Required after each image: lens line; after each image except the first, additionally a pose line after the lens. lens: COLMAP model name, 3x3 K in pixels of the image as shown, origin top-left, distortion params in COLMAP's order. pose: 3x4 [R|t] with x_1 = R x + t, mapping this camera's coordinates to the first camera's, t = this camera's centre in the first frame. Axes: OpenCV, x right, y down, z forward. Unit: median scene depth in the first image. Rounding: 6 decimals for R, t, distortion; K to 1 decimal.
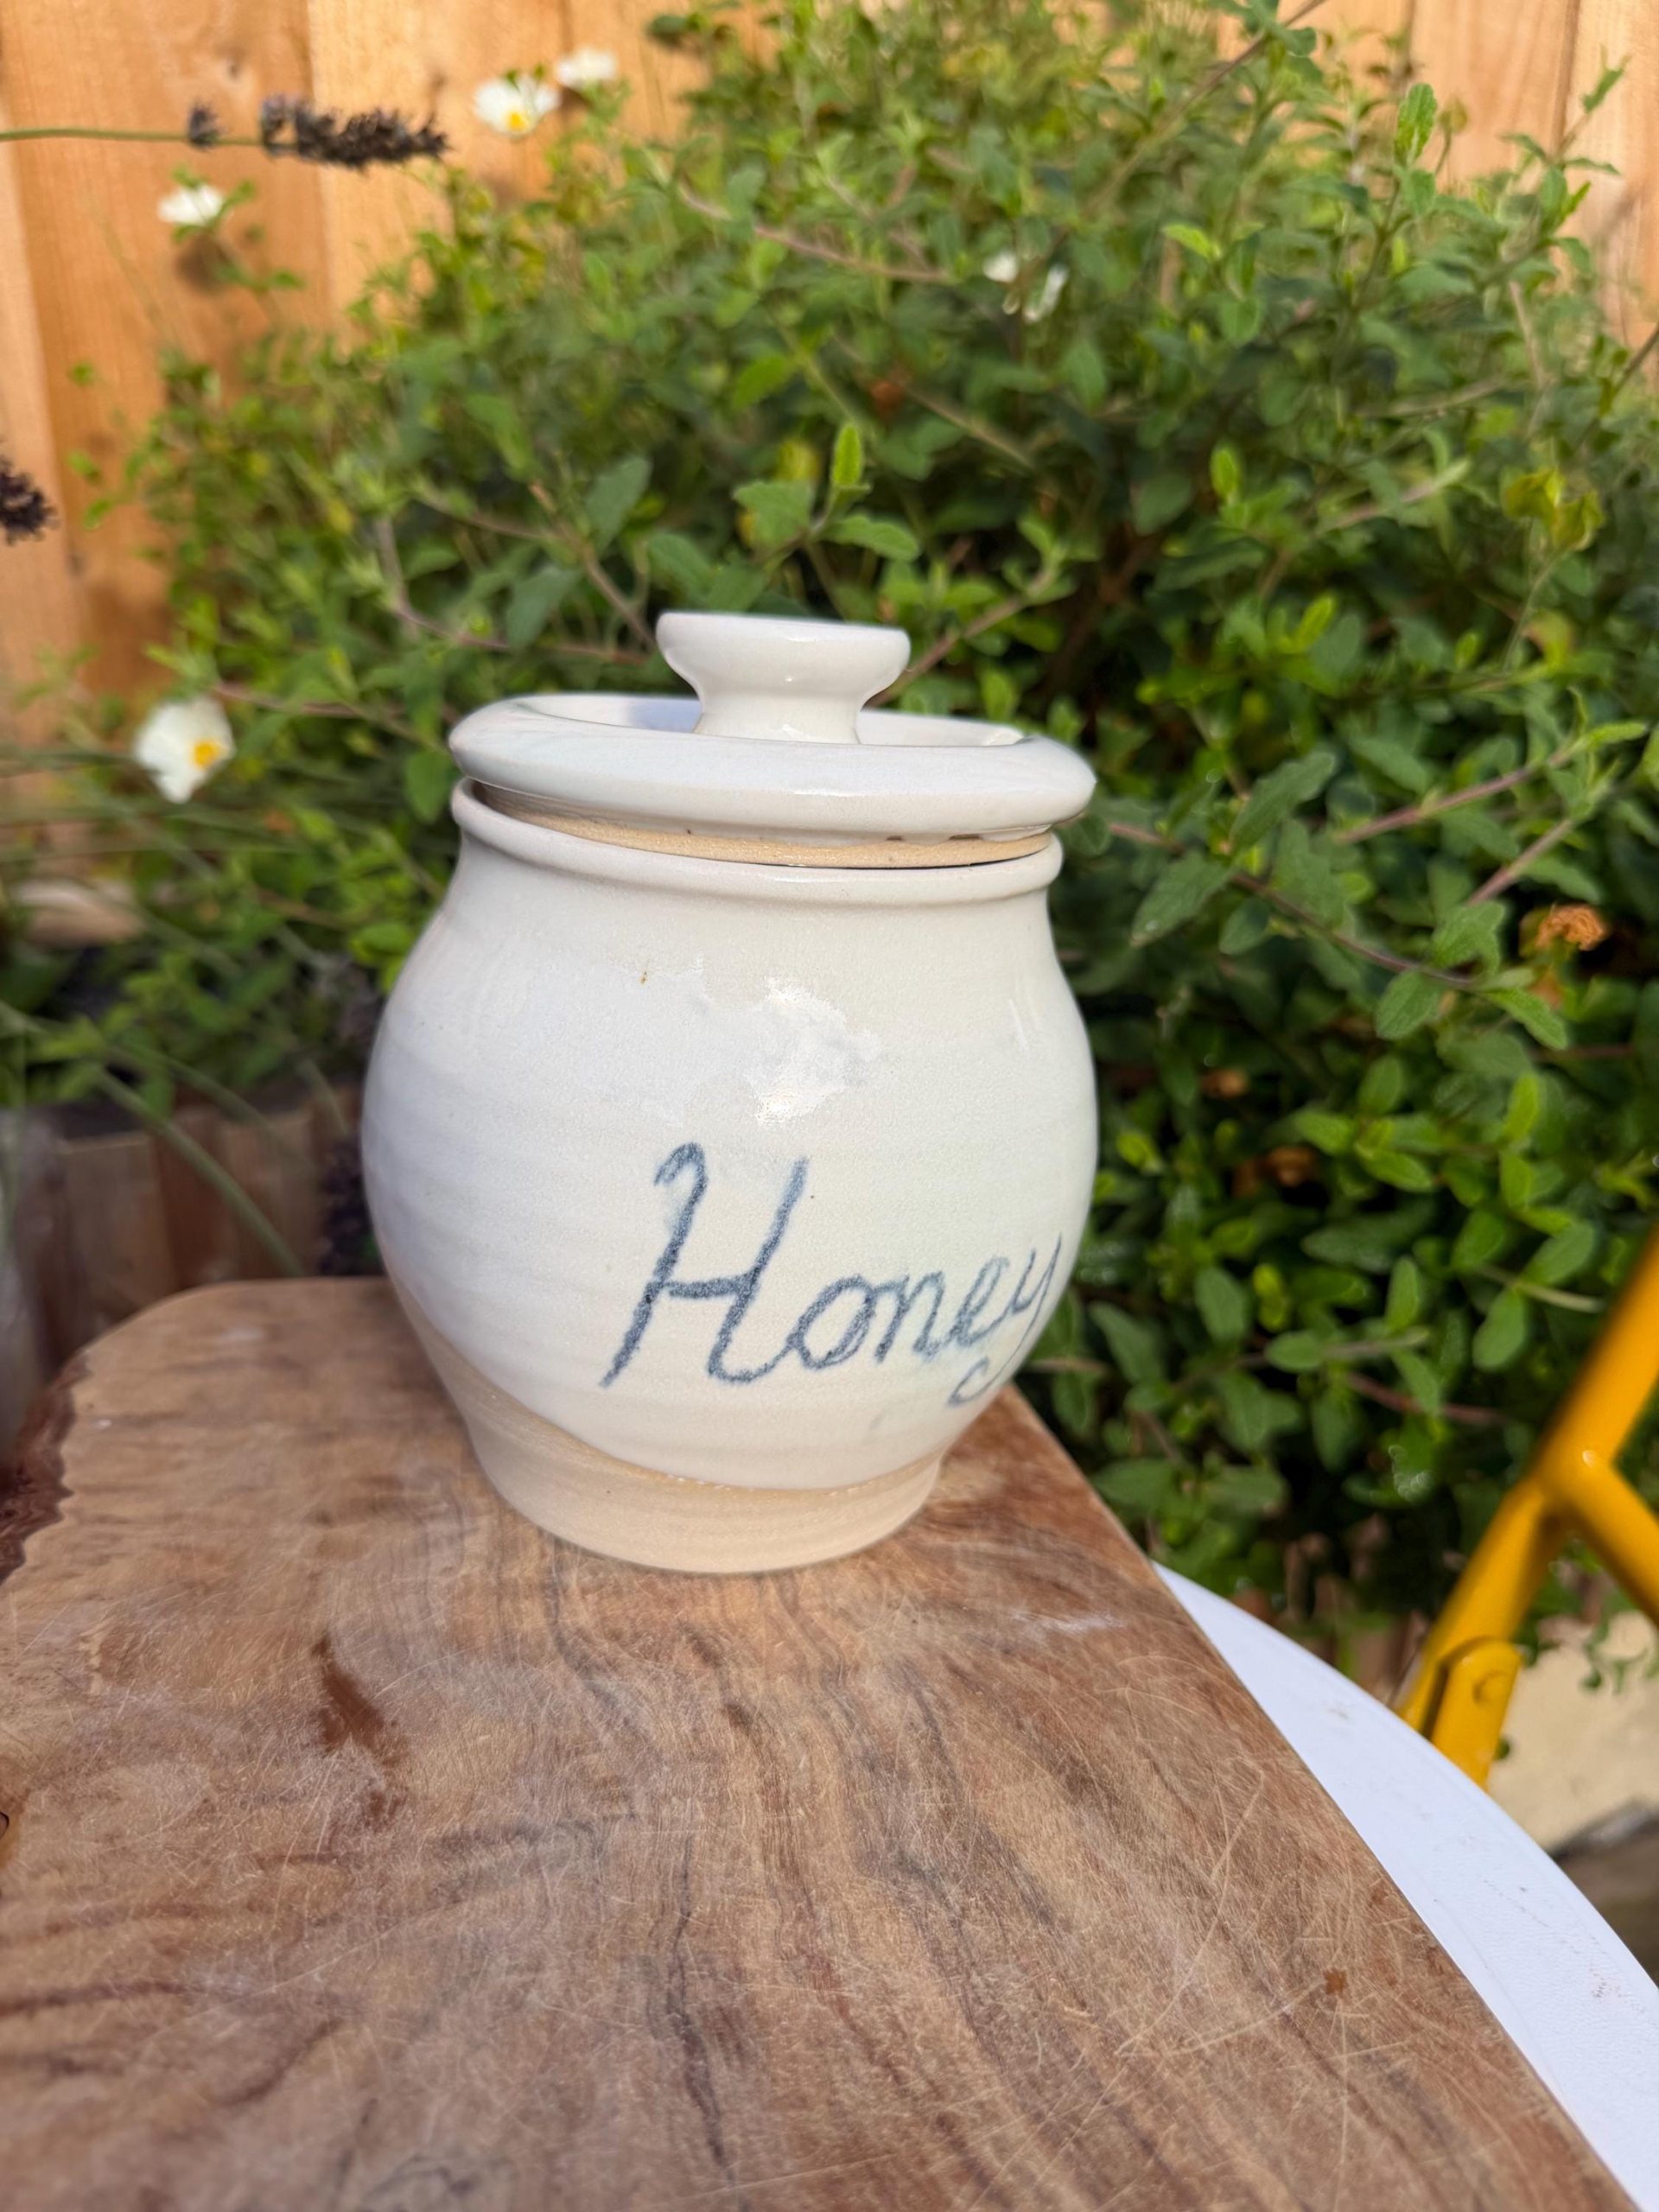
lens RADIAL K [[1738.5, 0, 886.9], [0, 1738.5, 1100.1], [0, 0, 1]] dist [0.069720, -0.003619]
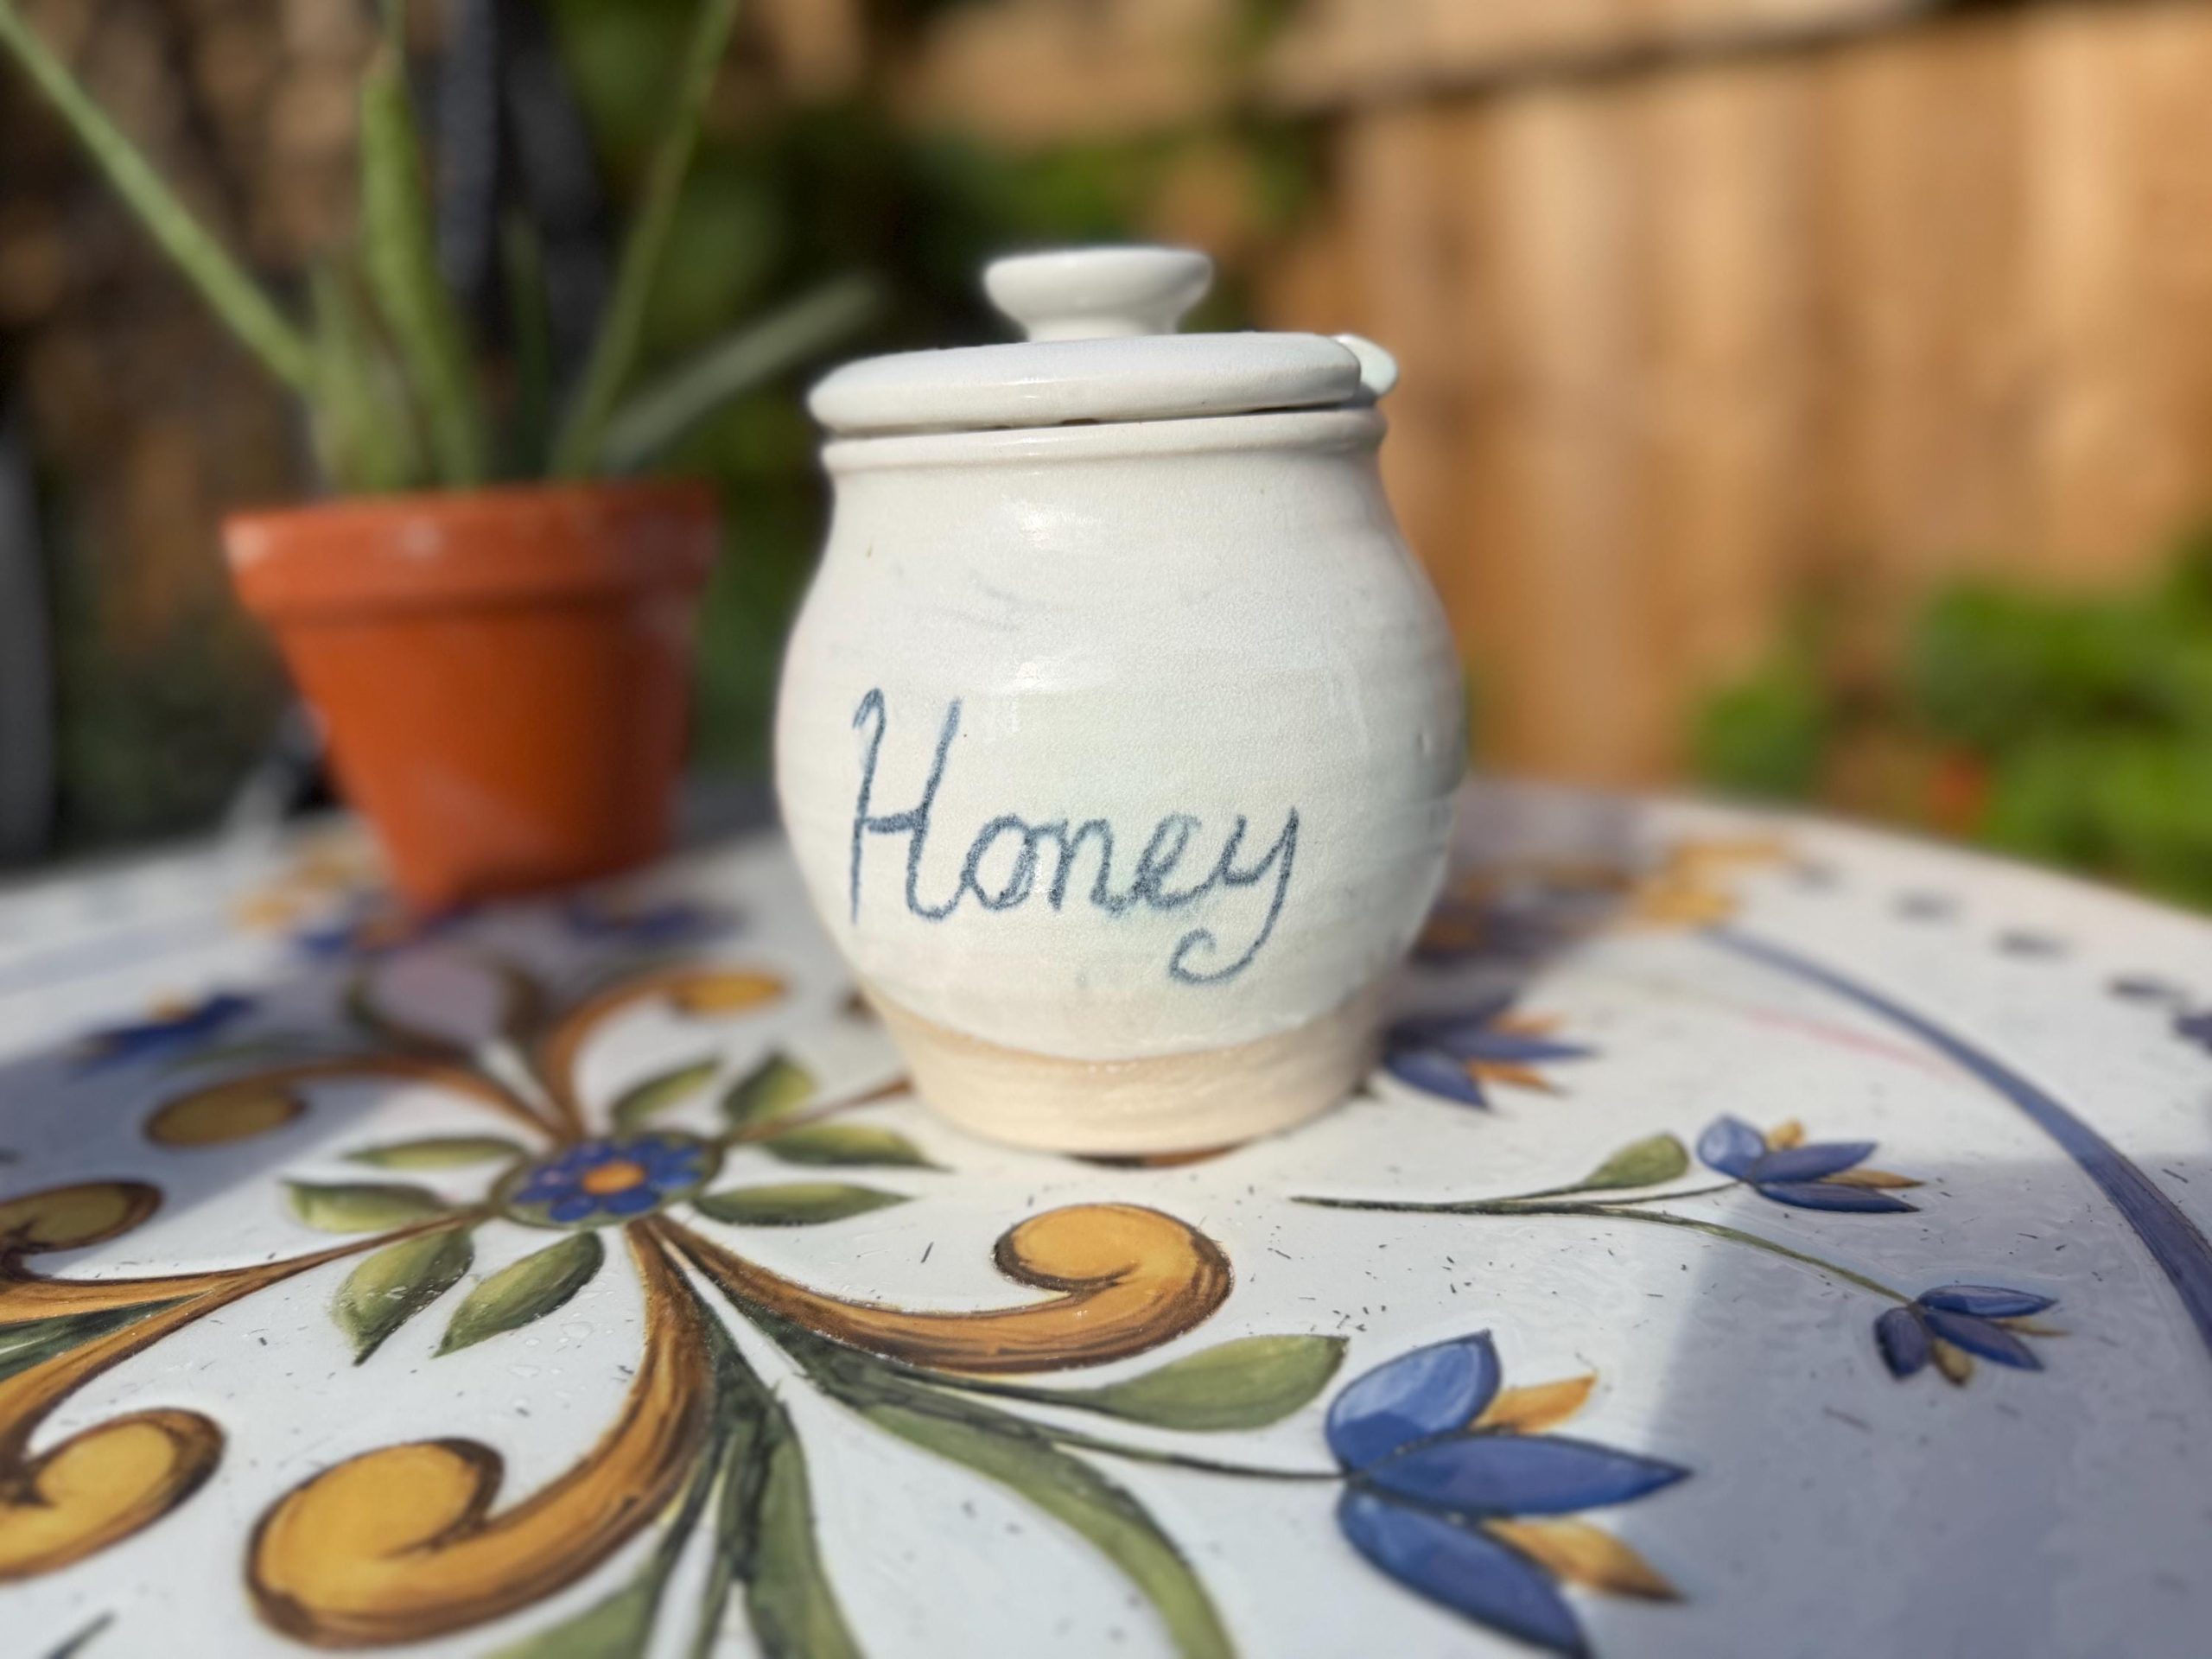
lens RADIAL K [[1773.7, 0, 1149.0], [0, 1773.7, 908.4], [0, 0, 1]] dist [-0.038791, 0.004046]
pose [[0.803270, 0.006667, -0.595577, 0.683276], [-0.060568, 0.995668, -0.070544, 0.226963], [0.592527, 0.092739, 0.800195, 0.200749]]
